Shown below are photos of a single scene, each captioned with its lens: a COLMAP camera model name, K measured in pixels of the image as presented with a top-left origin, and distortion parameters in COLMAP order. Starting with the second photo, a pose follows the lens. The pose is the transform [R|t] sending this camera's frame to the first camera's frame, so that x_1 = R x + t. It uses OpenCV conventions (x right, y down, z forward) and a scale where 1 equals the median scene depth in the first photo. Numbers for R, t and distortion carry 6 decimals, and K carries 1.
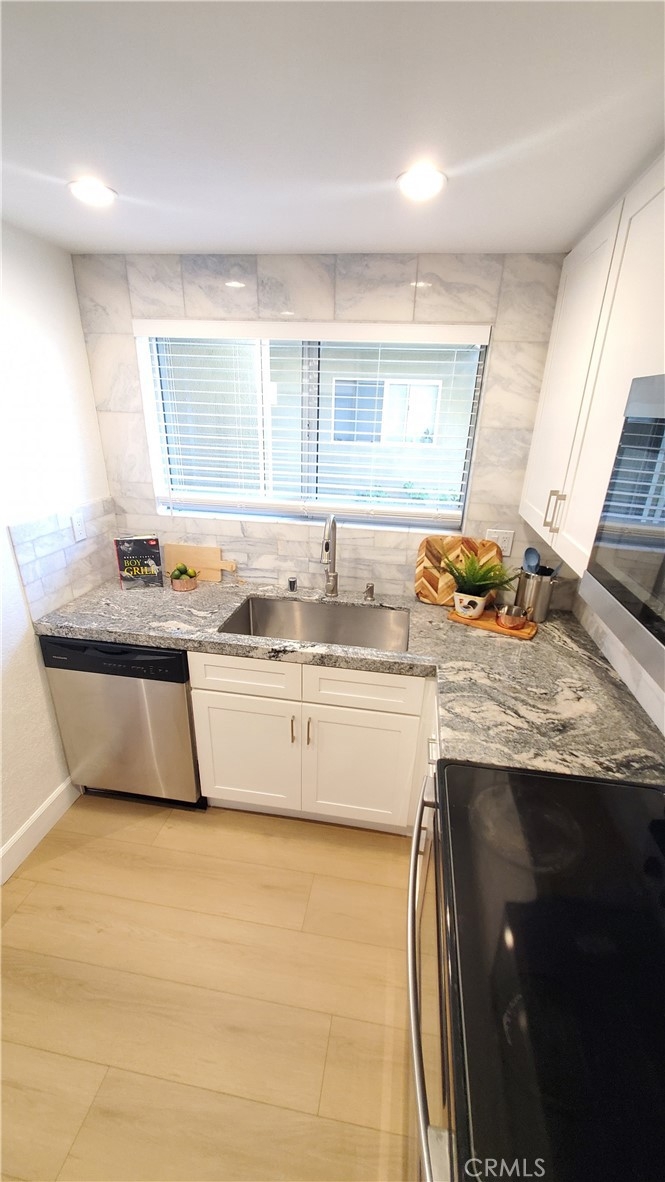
lens RADIAL K [[468.5, 0, 336.4], [0, 468.5, 600.4], [0, 0, 1]] dist [0.000182, 0.000171]
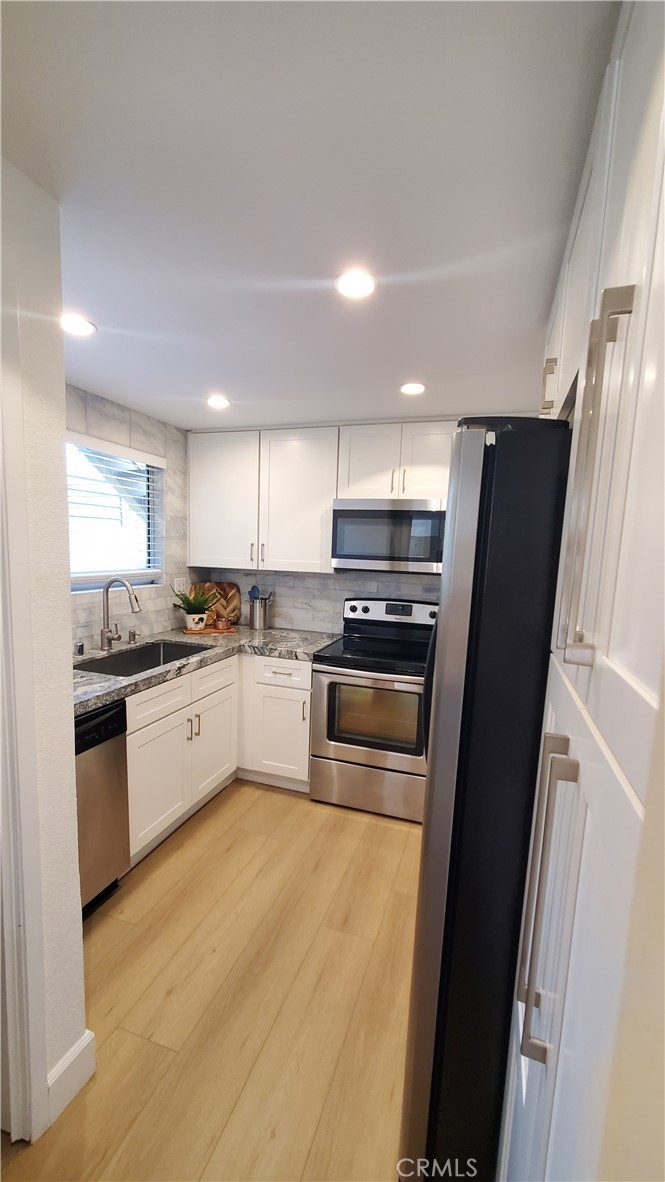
lens RADIAL K [[468.5, 0, 333.5], [0, 468.5, 594.5], [0, 0, 1]] dist [0.000182, 0.000171]
pose [[0.177275, -0.128159, 0.975781, -1.271764], [0.349965, 0.934890, 0.059208, -0.012625], [-0.919836, 0.330994, 0.210584, 0.241820]]
